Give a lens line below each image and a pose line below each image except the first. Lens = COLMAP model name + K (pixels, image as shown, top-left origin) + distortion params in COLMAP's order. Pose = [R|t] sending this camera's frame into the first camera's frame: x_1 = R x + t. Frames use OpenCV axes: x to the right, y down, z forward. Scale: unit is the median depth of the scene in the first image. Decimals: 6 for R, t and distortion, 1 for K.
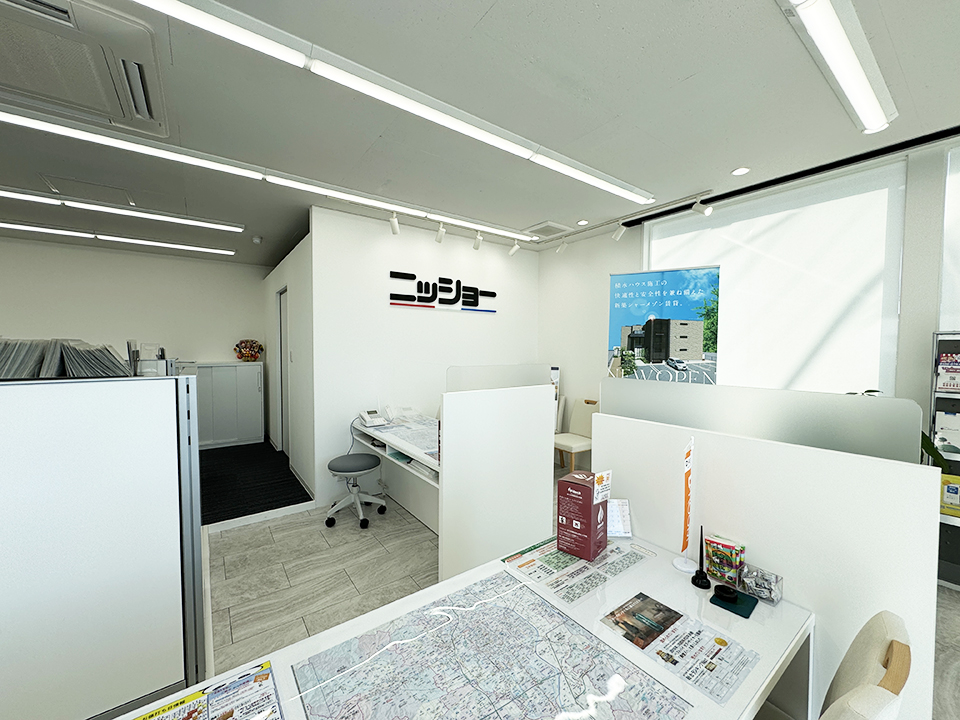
lens RADIAL K [[392.2, 0, 480.0], [0, 392.2, 360.0], [0, 0, 1]] dist [0.015572, -0.000034]
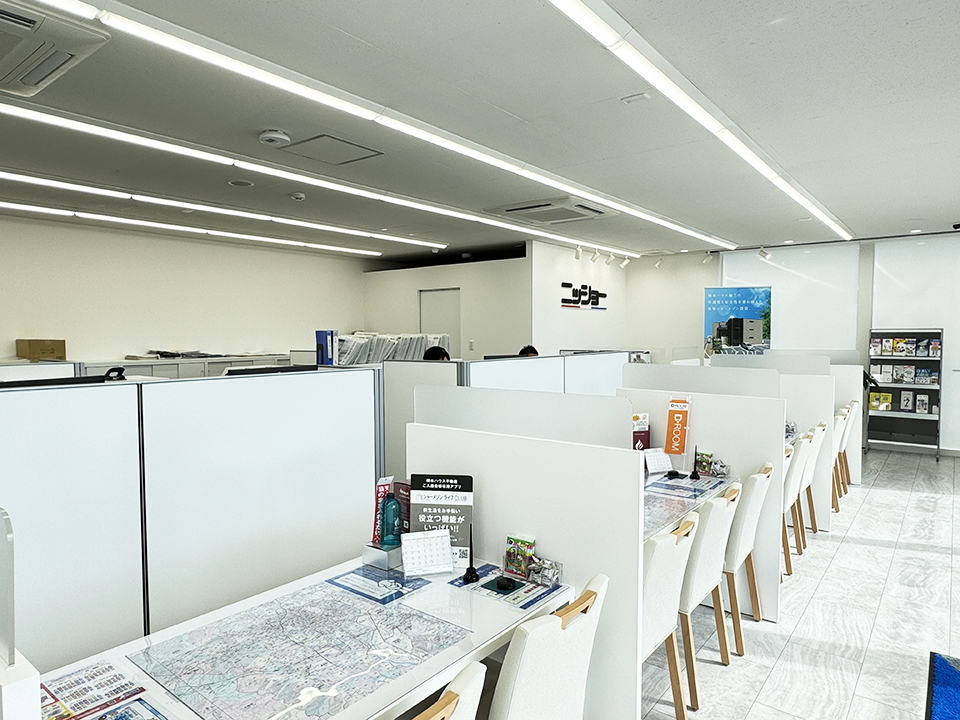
lens RADIAL K [[607.4, 0, 480.0], [0, 607.4, 360.0], [0, 0, 1]] dist [-0.000545, -0.000046]
pose [[0.967696, -0.018019, 0.251477, -1.128633], [0.015499, 0.999808, 0.011999, 0.018012], [-0.251645, -0.007714, 0.967789, -1.073308]]
